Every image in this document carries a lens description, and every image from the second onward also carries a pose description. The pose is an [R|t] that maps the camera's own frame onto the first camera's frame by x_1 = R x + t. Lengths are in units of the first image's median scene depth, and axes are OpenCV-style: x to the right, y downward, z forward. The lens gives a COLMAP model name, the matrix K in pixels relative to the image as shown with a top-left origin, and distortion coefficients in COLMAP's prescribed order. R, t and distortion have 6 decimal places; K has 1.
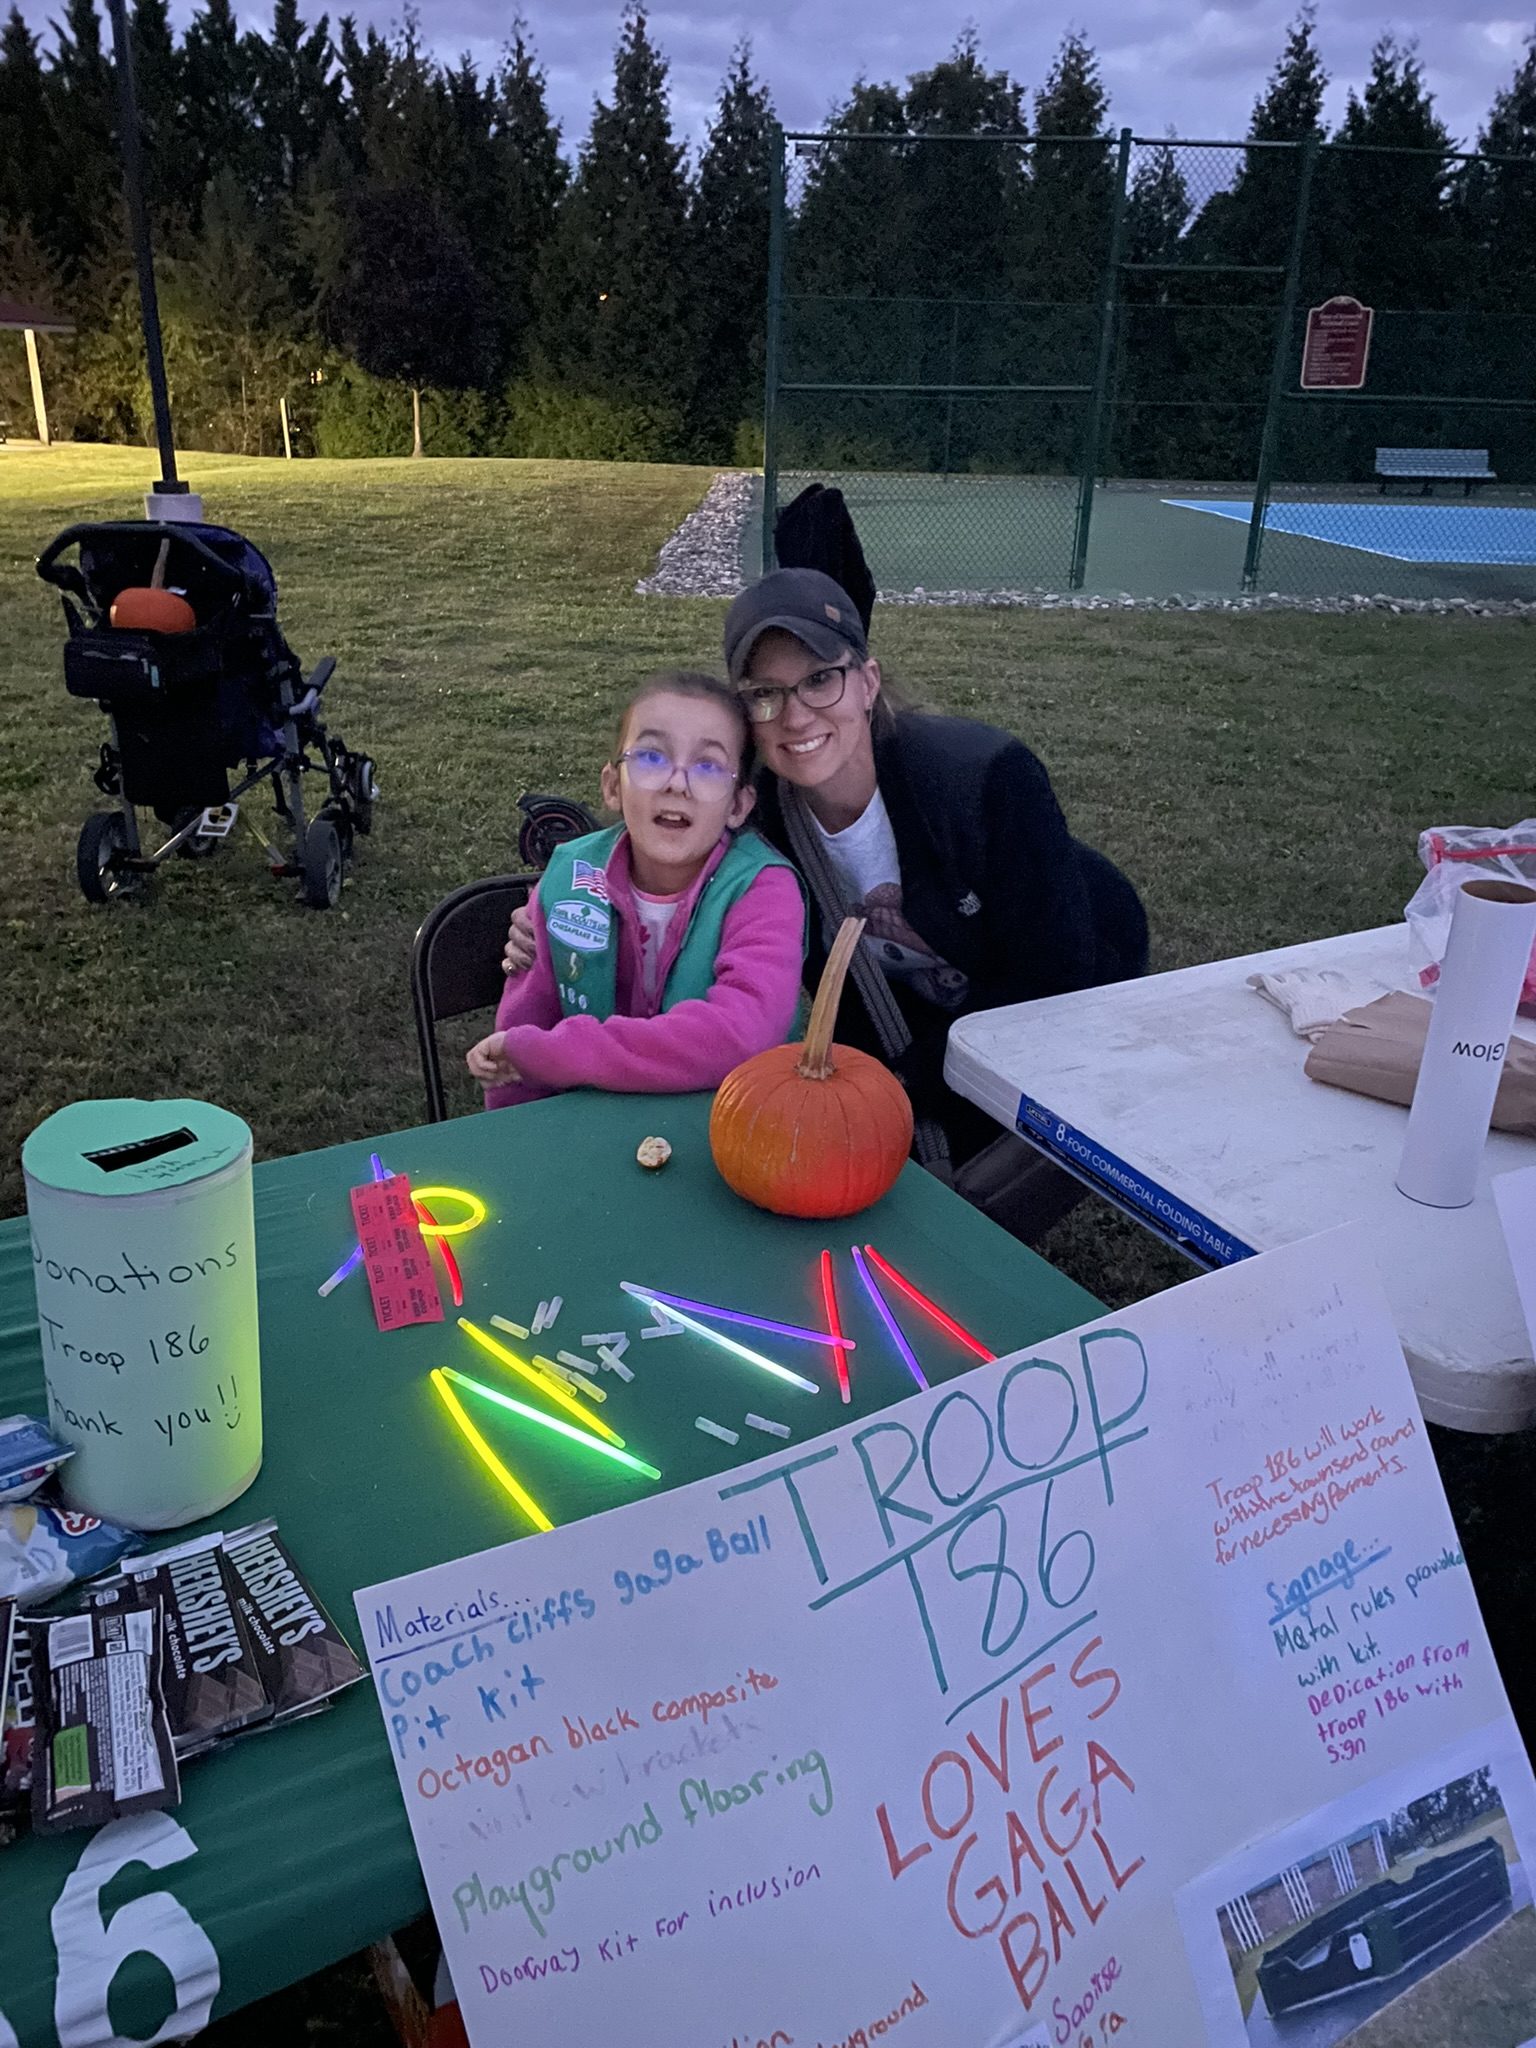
lens RADIAL K [[1544.0, 0, 768.0], [0, 1544.0, 1024.0], [0, 0, 1]] dist [0.103982, -0.140944]
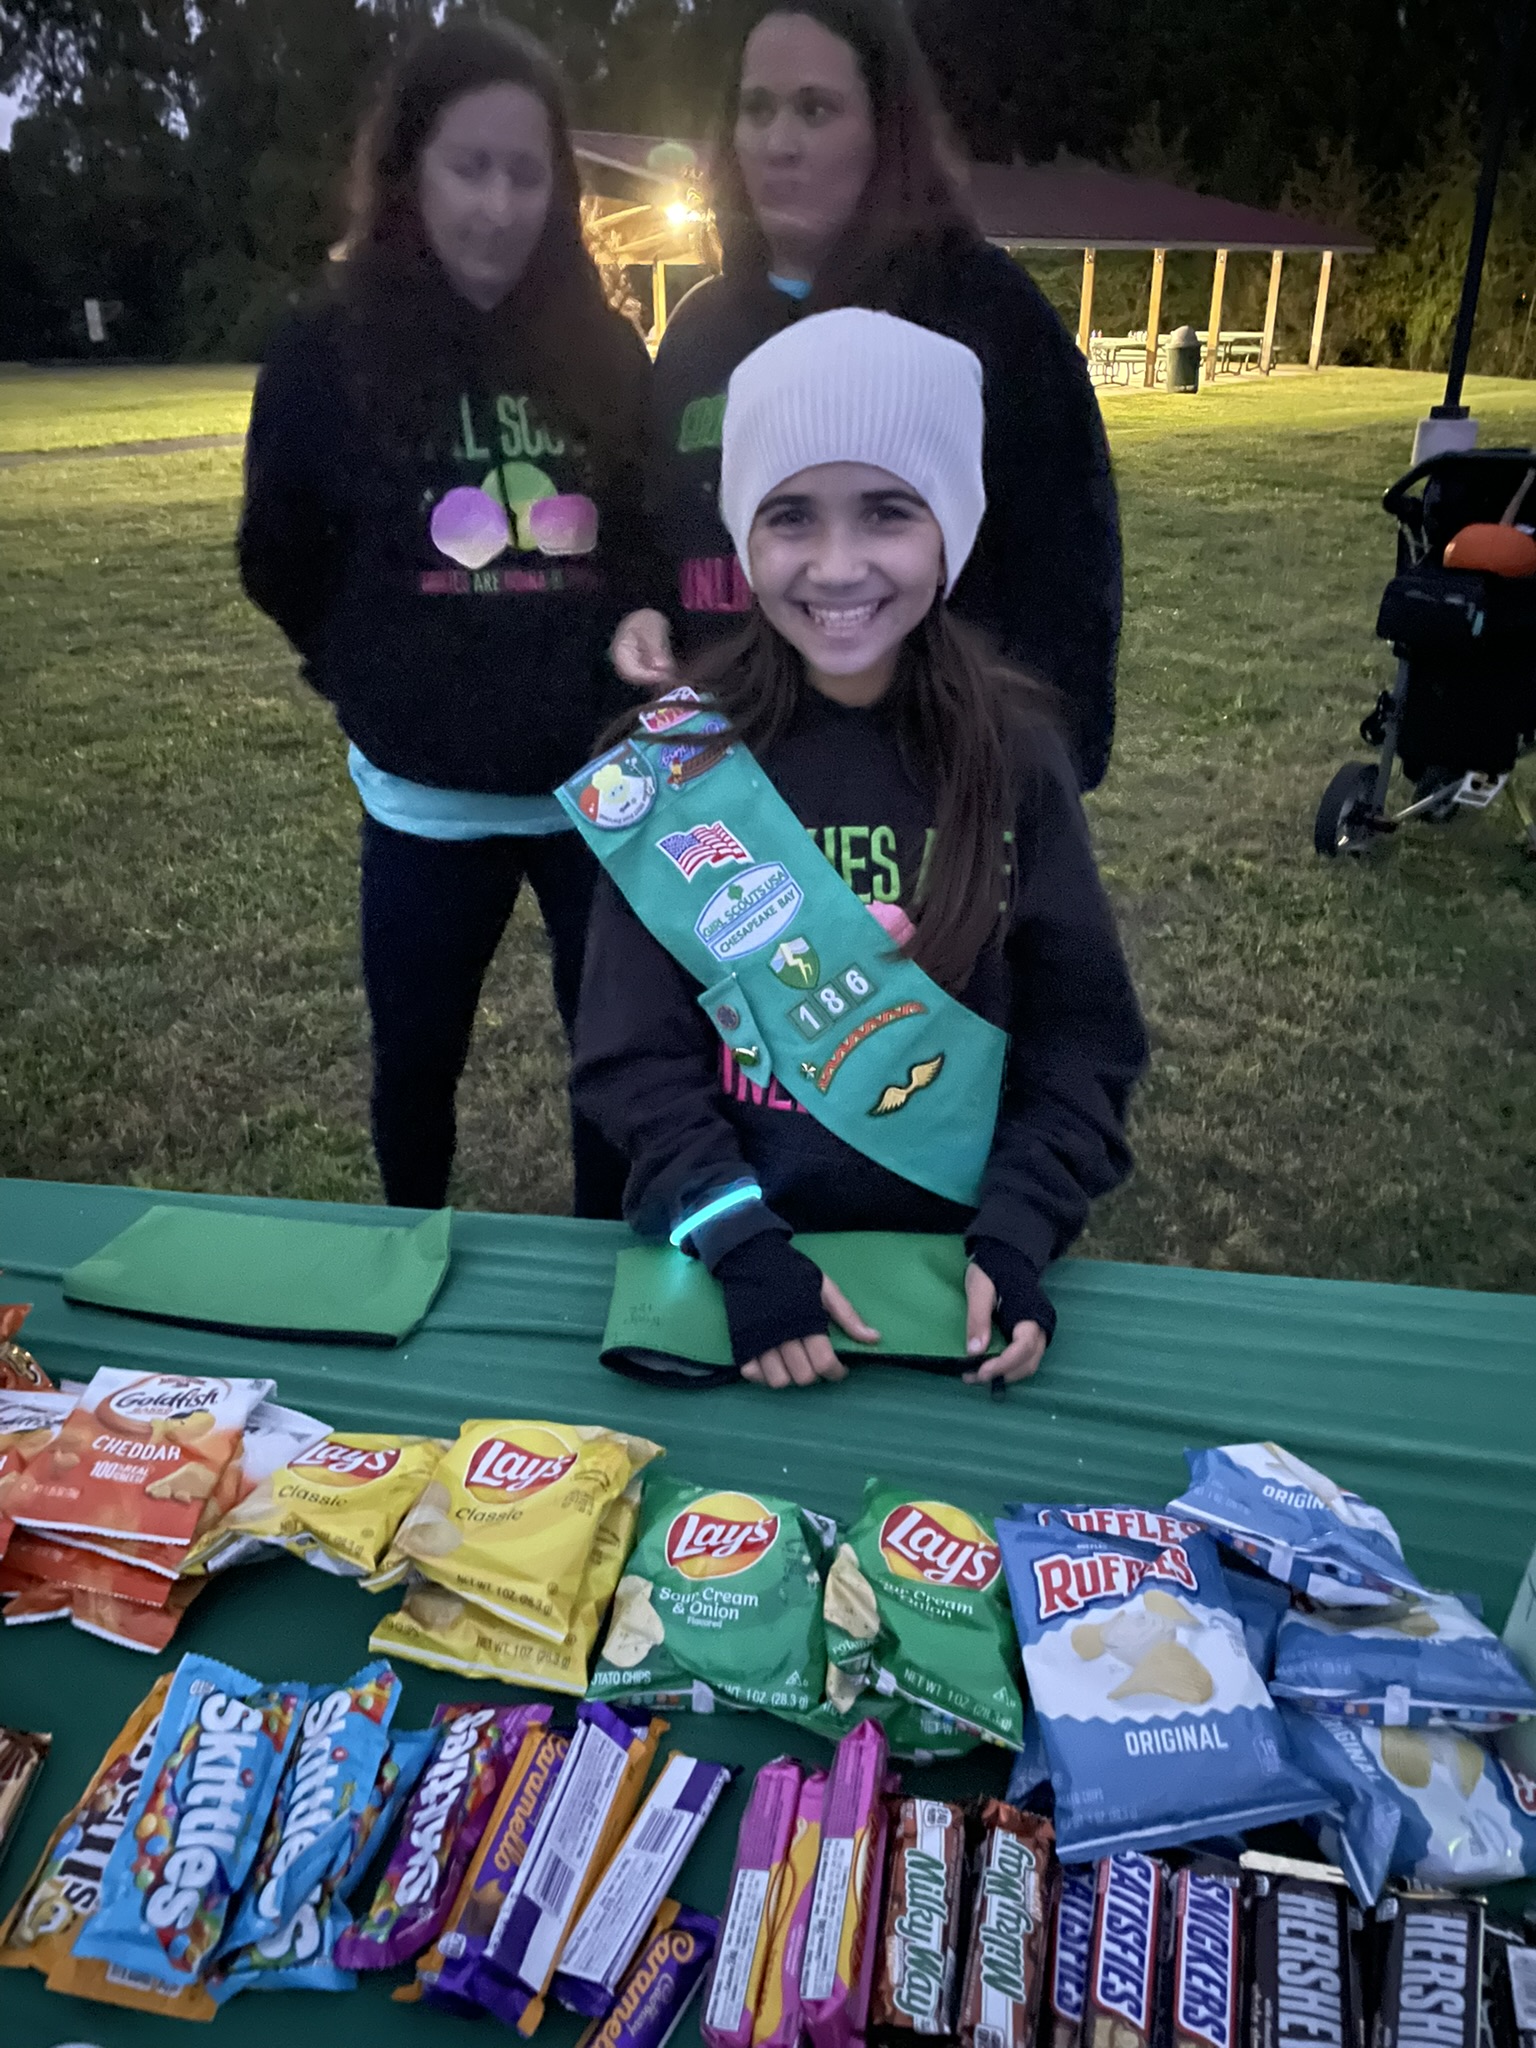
lens RADIAL K [[1544.0, 0, 768.0], [0, 1544.0, 1024.0], [0, 0, 1]] dist [0.103982, -0.140944]
pose [[0.766449, 0.245596, -0.593496, -0.101311], [-0.221139, 0.968419, 0.115162, -0.013131], [0.603036, 0.042980, 0.796555, 0.045320]]
